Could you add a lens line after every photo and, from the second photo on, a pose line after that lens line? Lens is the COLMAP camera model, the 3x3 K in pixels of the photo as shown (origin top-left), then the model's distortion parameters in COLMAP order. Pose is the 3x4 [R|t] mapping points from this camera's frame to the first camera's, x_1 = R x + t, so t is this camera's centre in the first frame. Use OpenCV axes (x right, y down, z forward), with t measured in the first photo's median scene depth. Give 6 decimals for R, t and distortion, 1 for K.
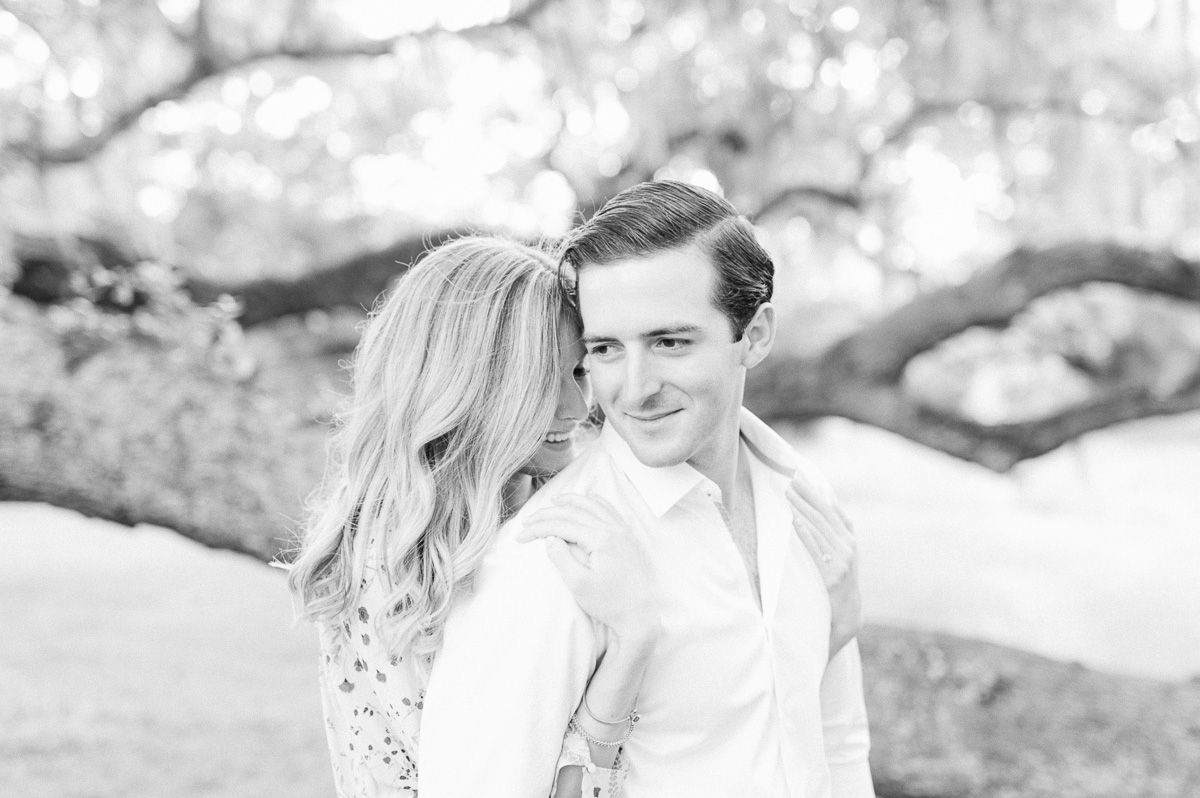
lens RADIAL K [[1730.7, 0, 600.0], [0, 1730.7, 399.0], [0, 0, 1]] dist [0.003987, 0.007874]
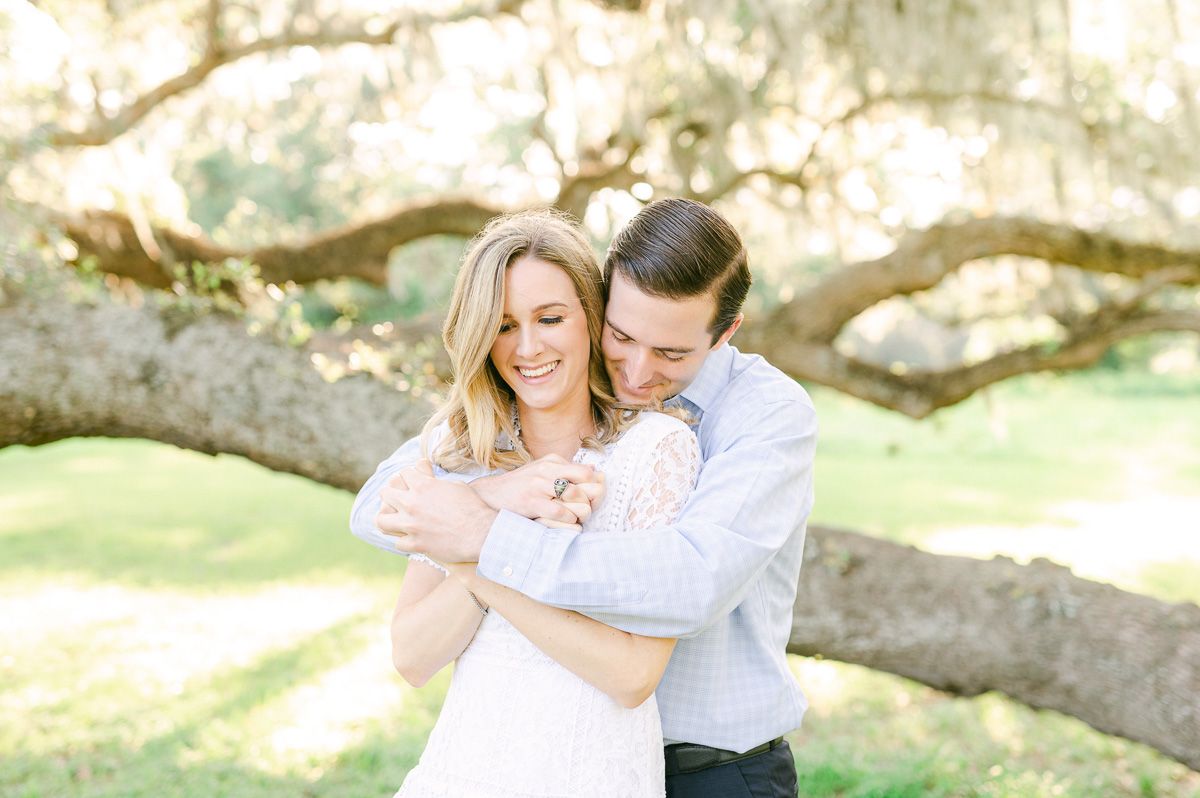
lens RADIAL K [[1730.7, 0, 600.0], [0, 1730.7, 399.0], [0, 0, 1]] dist [0.003987, 0.007874]
pose [[0.999969, -0.007525, 0.002479, 0.023266], [0.007467, 0.999717, 0.022577, 0.002917], [-0.002648, -0.022558, 0.999742, -0.340032]]
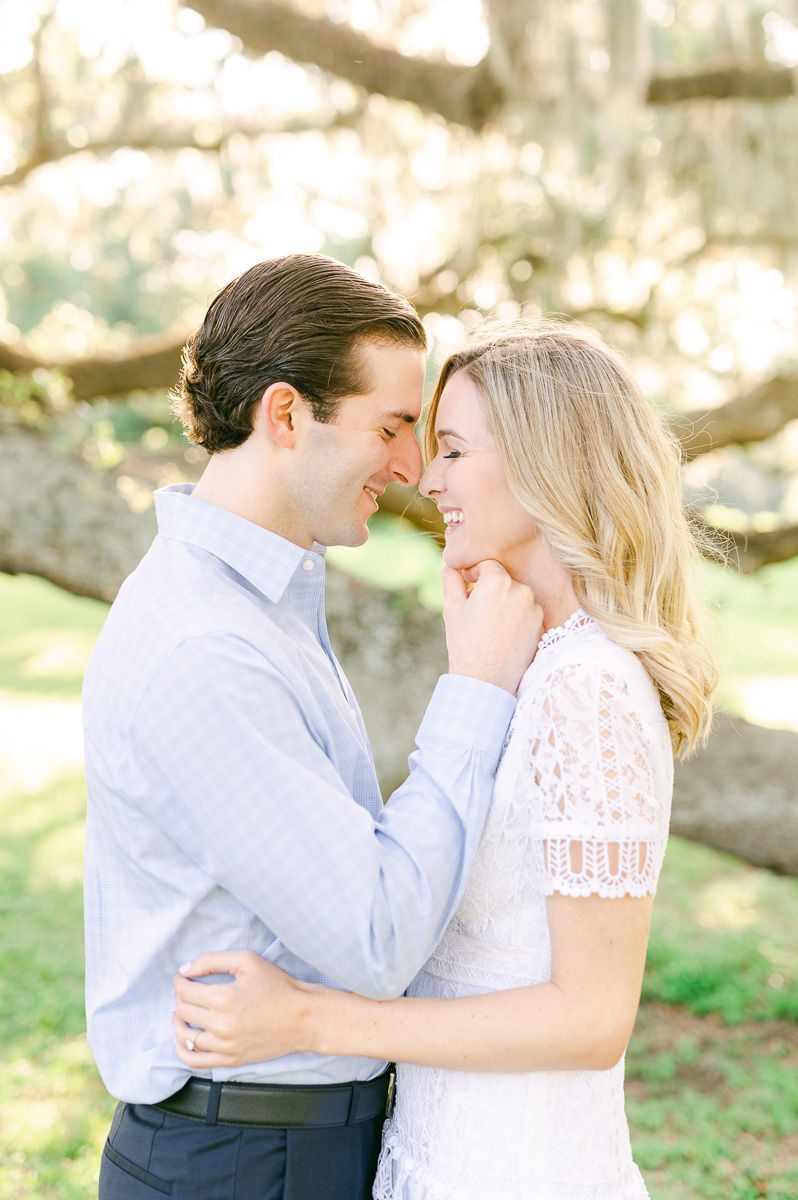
lens RADIAL K [[1730.7, 0, 399.0], [0, 1730.7, 600.0], [0, 0, 1]] dist [0.003987, 0.007874]
pose [[0.998721, 0.050533, -0.001376, 0.013972], [-0.050334, 0.996575, 0.065607, -0.006629], [0.004687, -0.065454, 0.997845, -0.271773]]
